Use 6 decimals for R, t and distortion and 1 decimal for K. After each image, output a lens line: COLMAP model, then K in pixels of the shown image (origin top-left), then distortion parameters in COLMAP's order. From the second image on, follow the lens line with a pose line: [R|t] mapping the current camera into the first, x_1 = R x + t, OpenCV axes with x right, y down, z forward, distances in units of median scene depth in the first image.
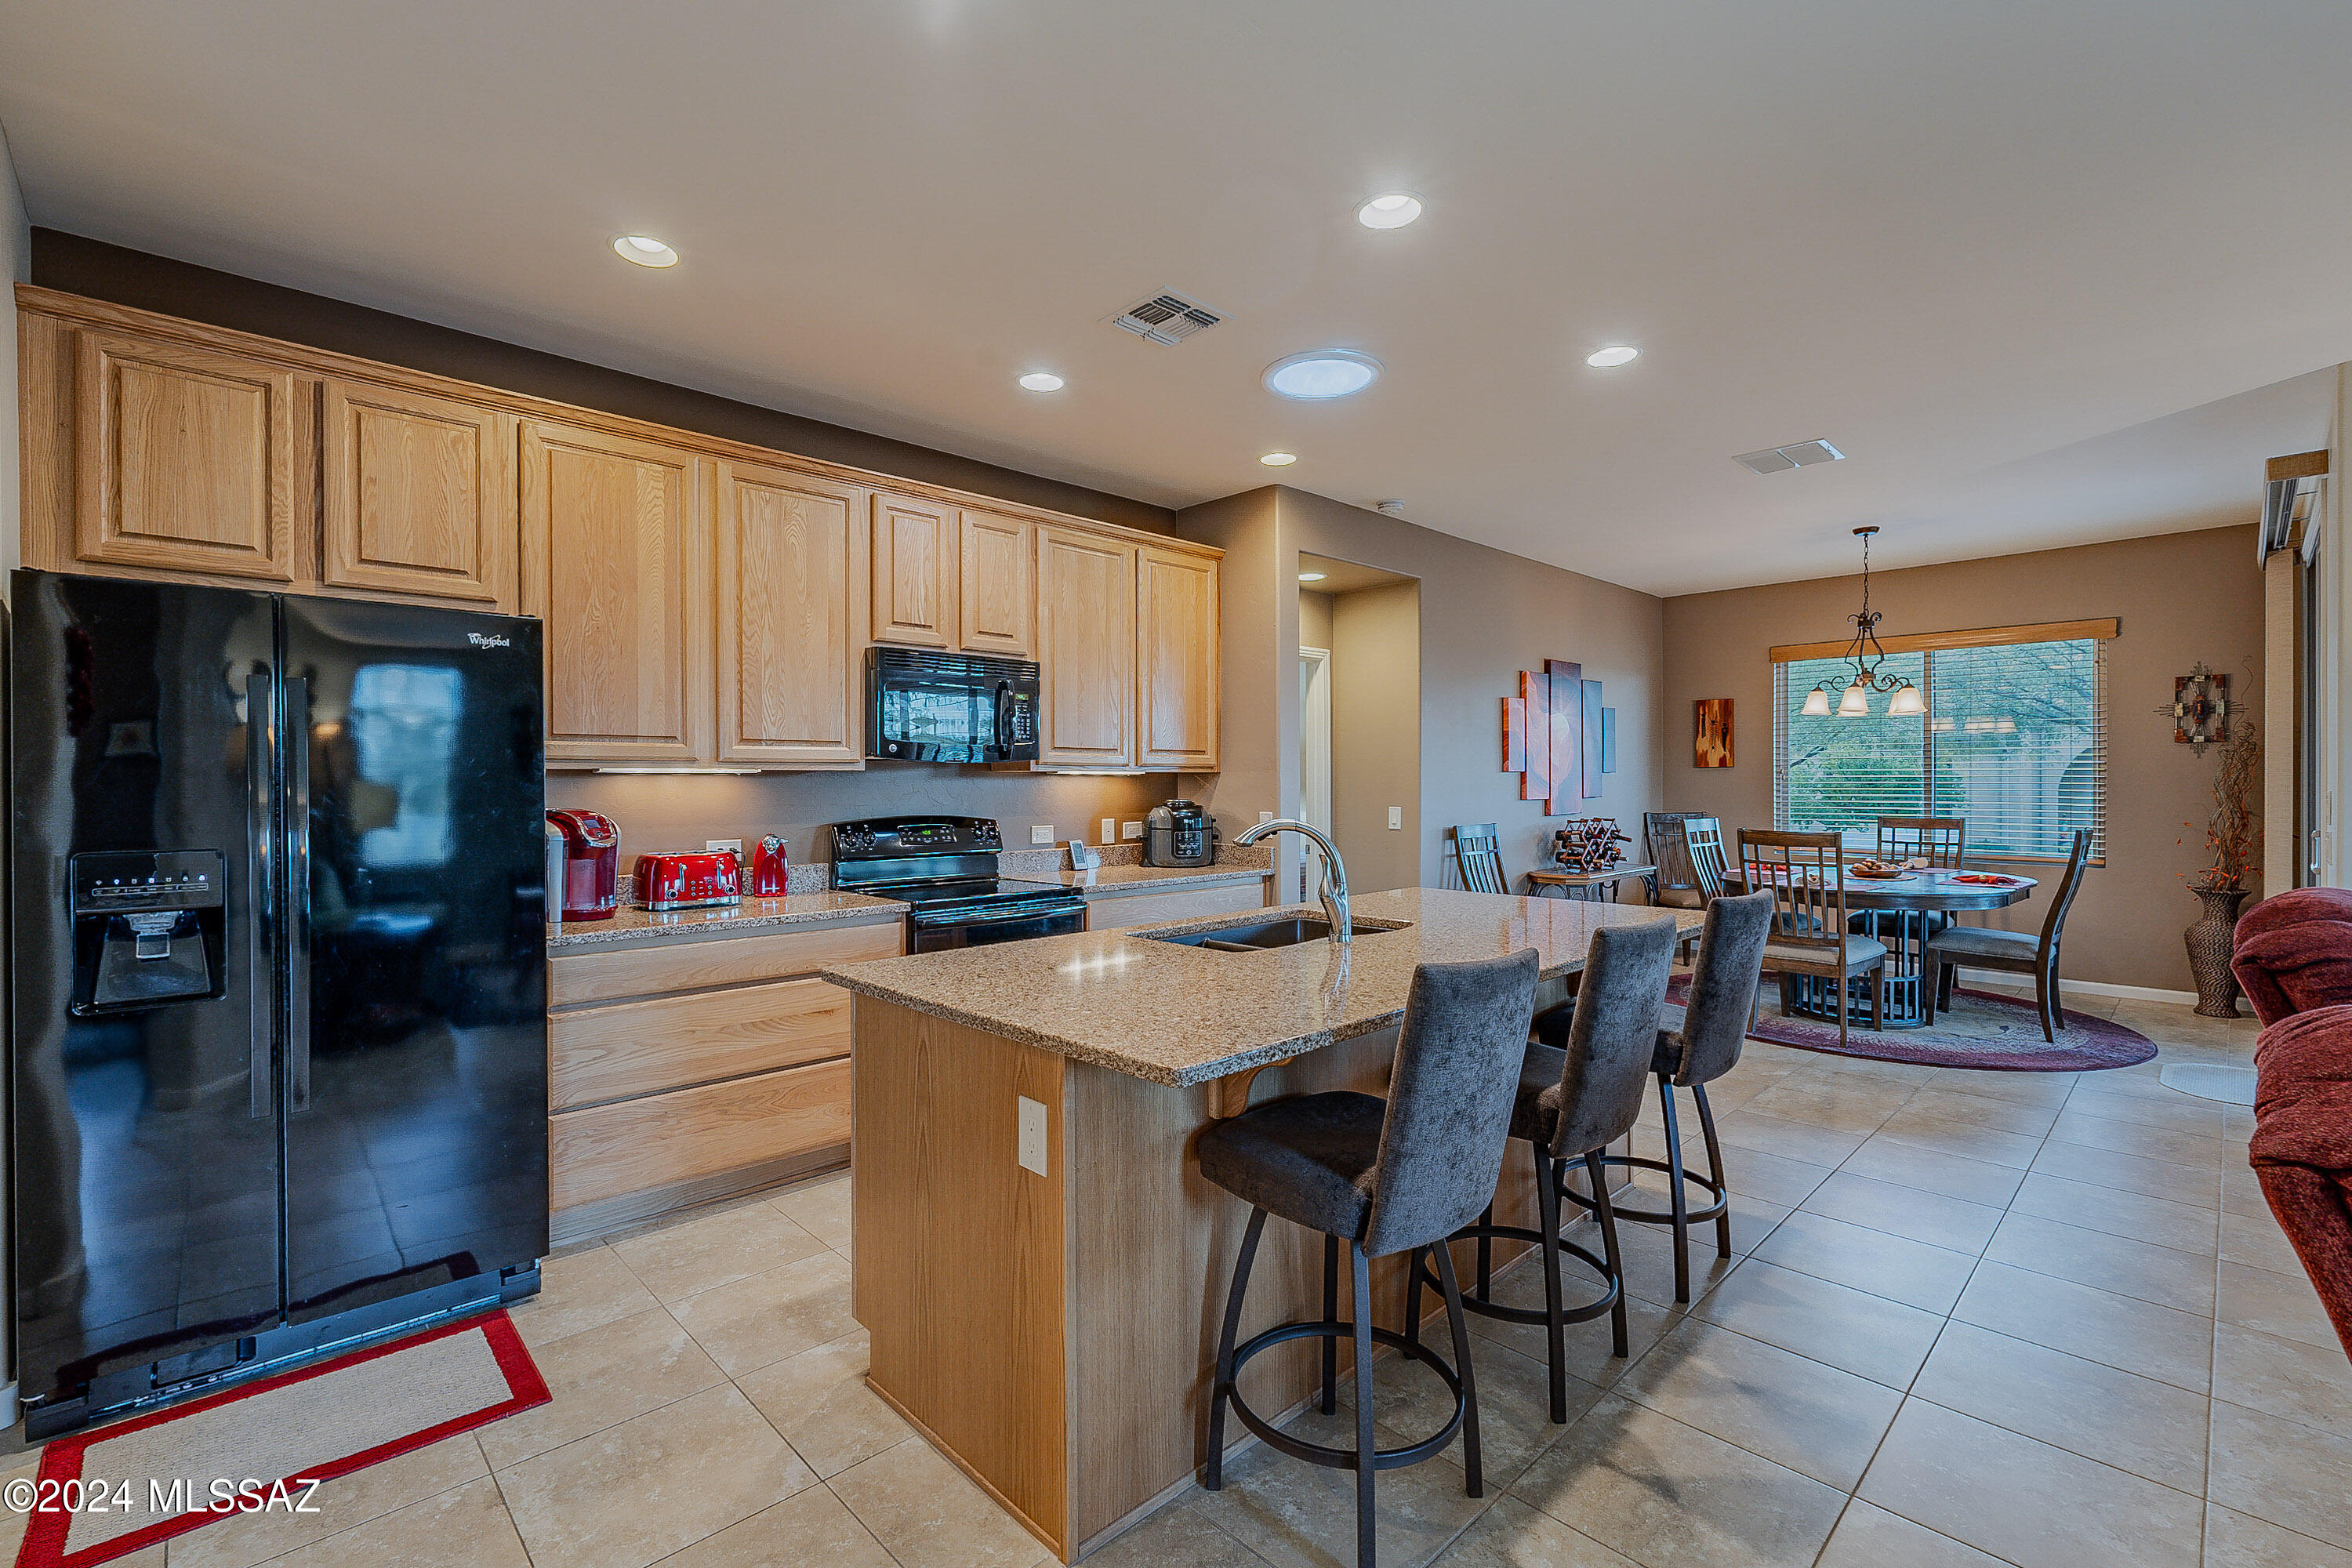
lens RADIAL K [[1031.9, 0, 1166.3], [0, 1031.9, 786.6], [0, 0, 1]] dist [0.000150, -0.000788]
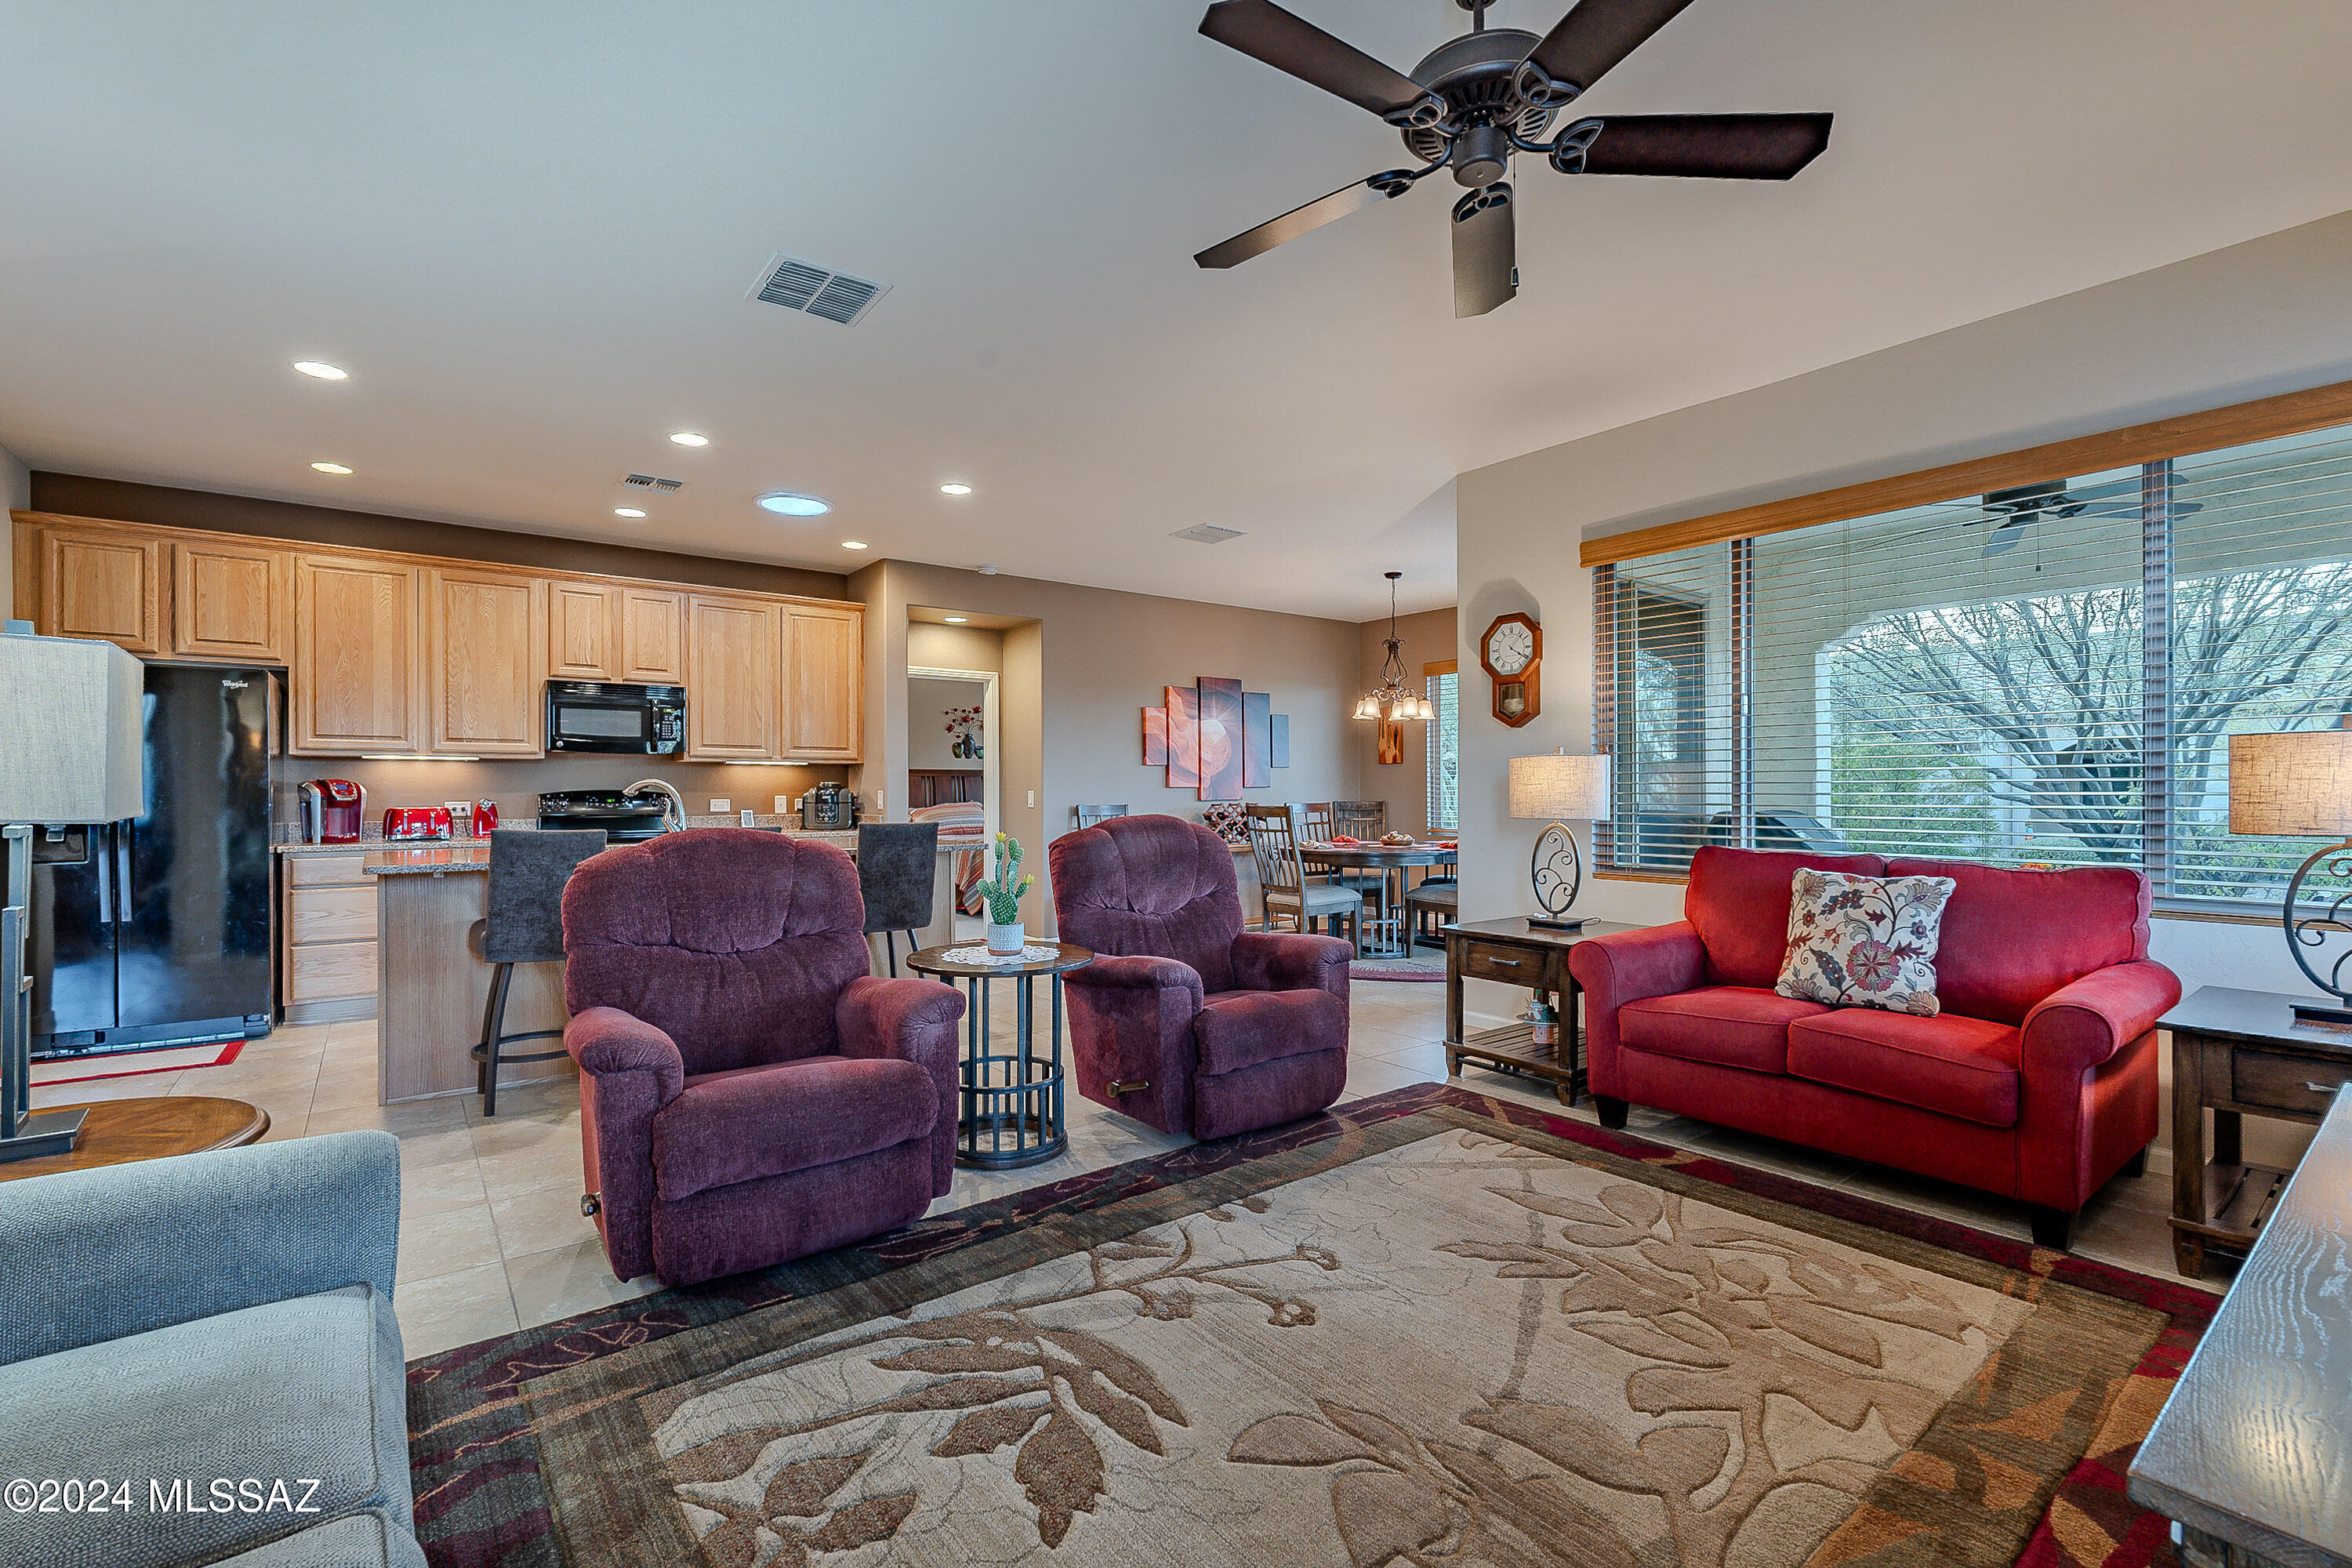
lens RADIAL K [[1031.9, 0, 1170.1], [0, 1031.9, 790.8], [0, 0, 1]] dist [0.000150, -0.000788]
pose [[0.994147, 0.001430, -0.108023, 0.817263], [-0.002036, 0.999983, -0.005495, 0.040185], [0.108014, 0.005683, 0.994133, -0.454553]]
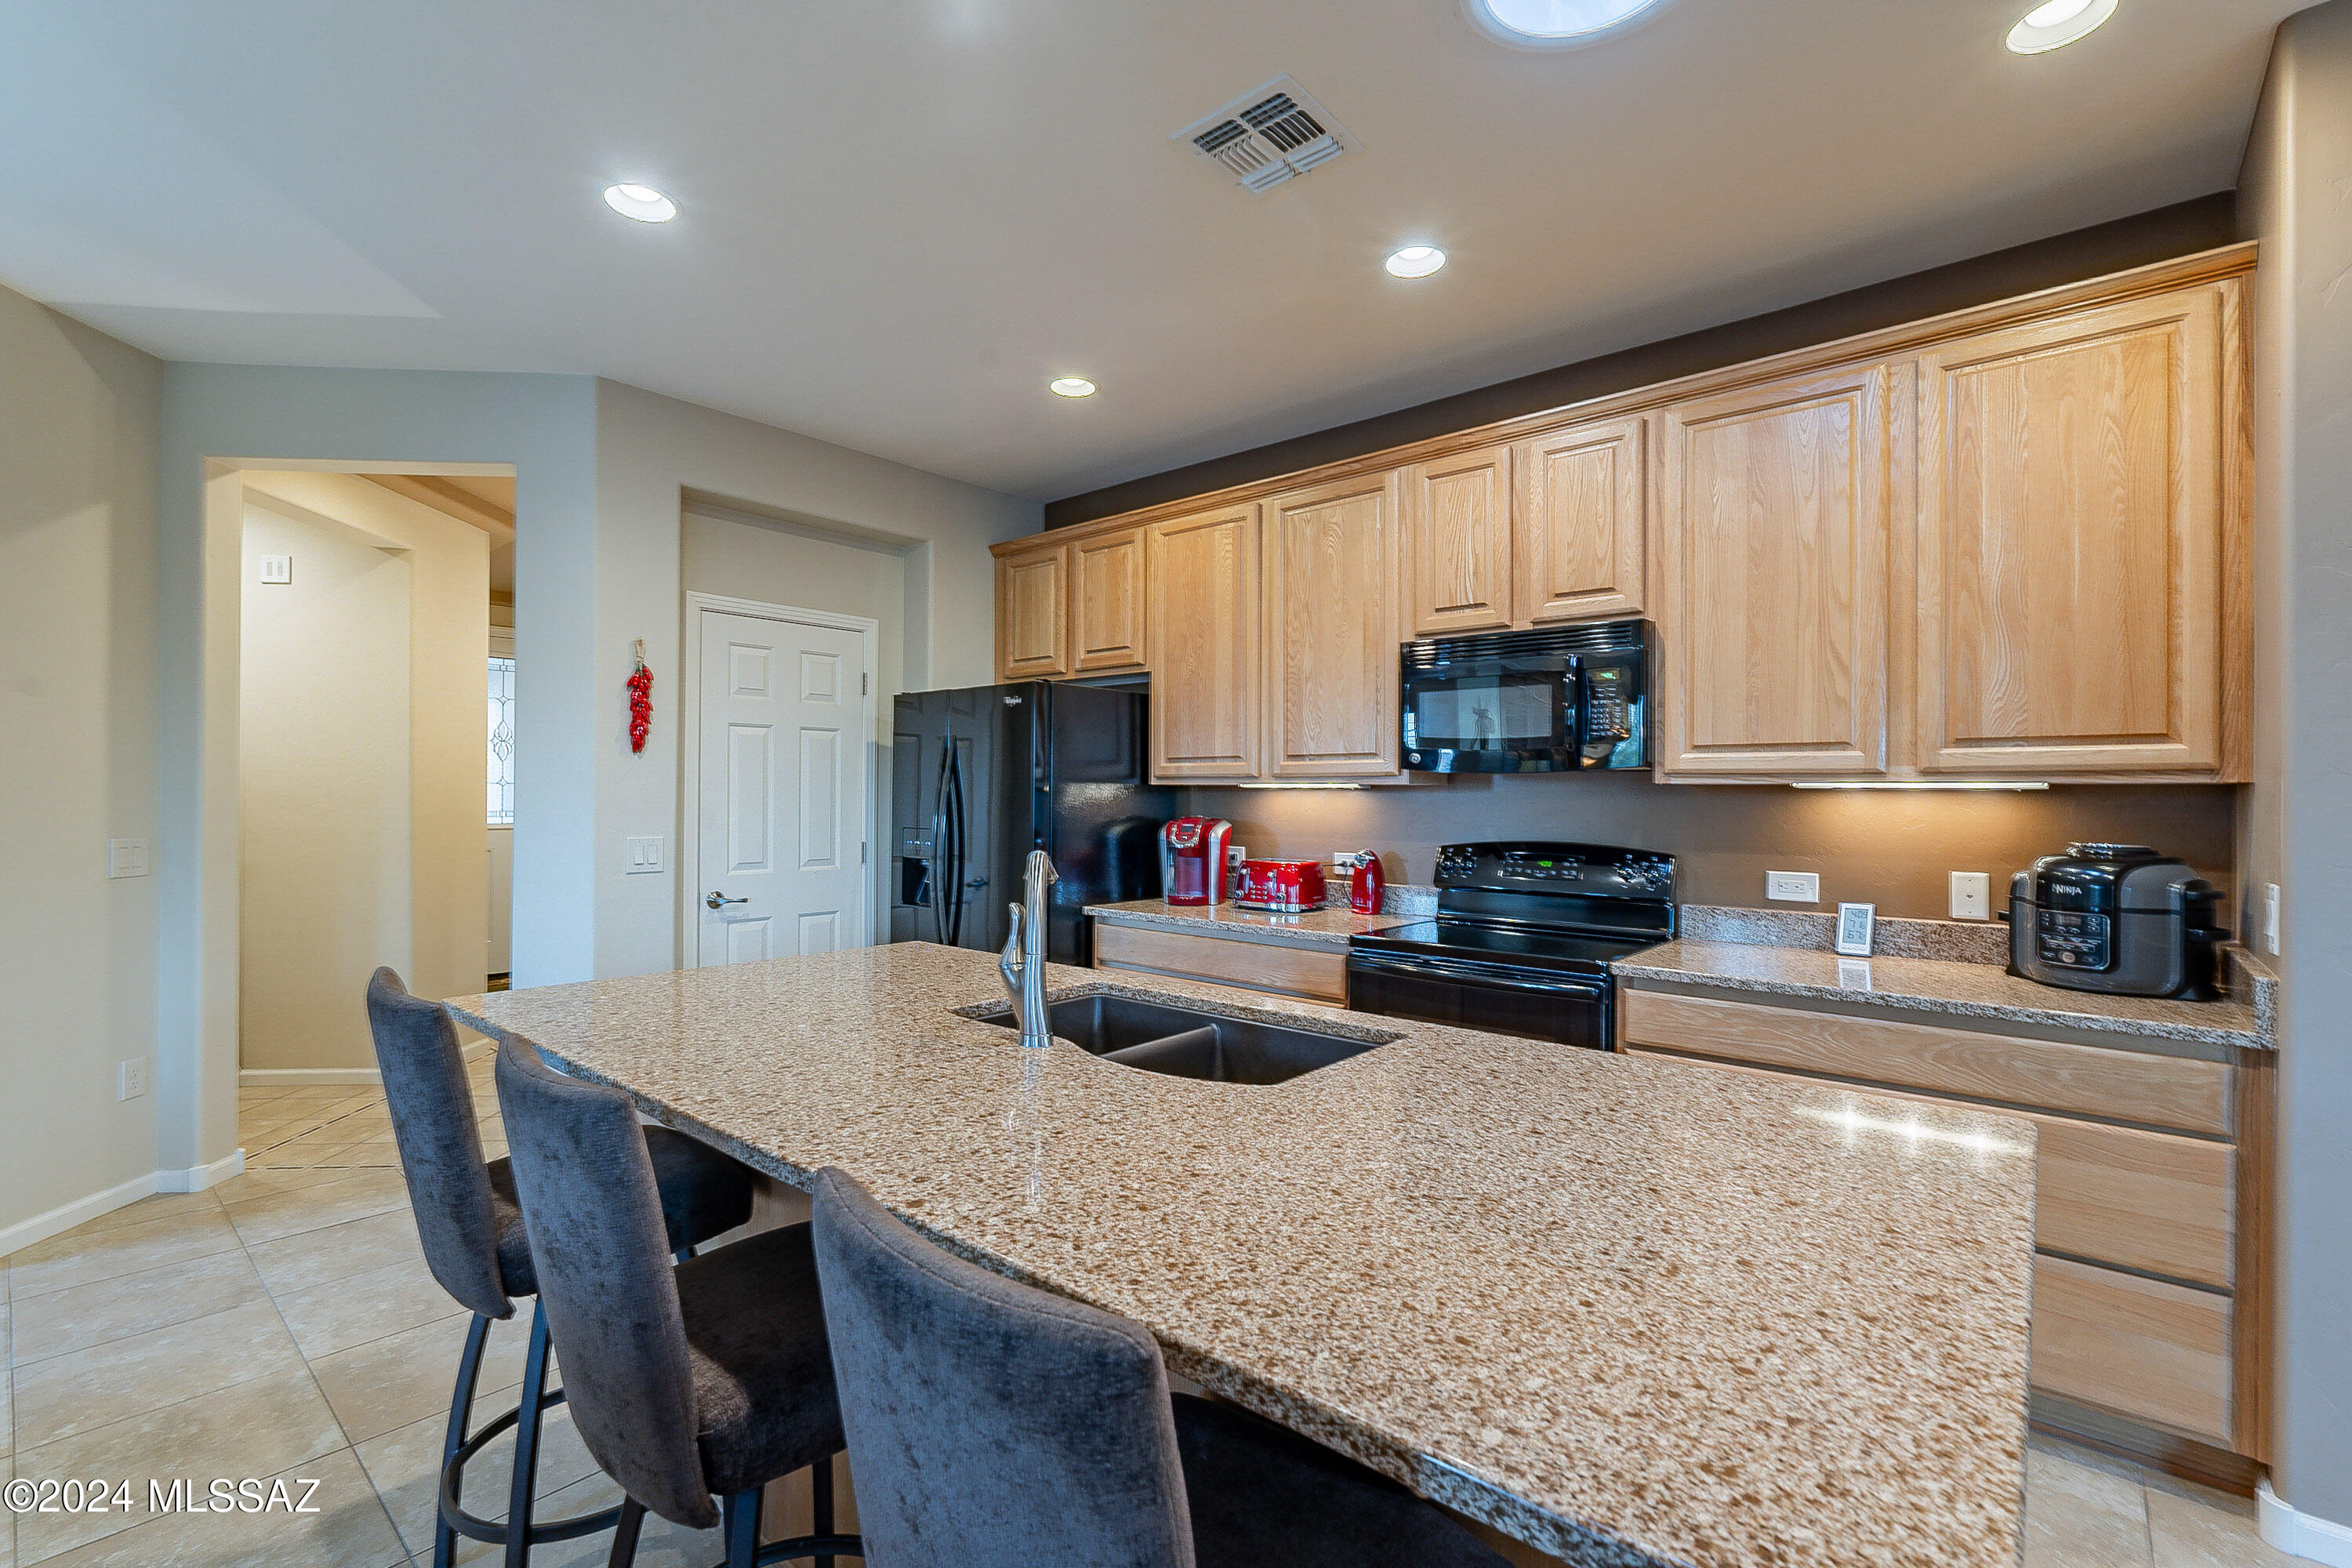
lens RADIAL K [[1031.9, 0, 1167.7], [0, 1031.9, 787.2], [0, 0, 1]] dist [0.000150, -0.000788]
pose [[0.093578, -0.001645, -0.995611, 0.562359], [-0.010937, 0.999937, -0.002680, -0.008438], [0.995552, 0.011140, 0.093554, 0.704620]]
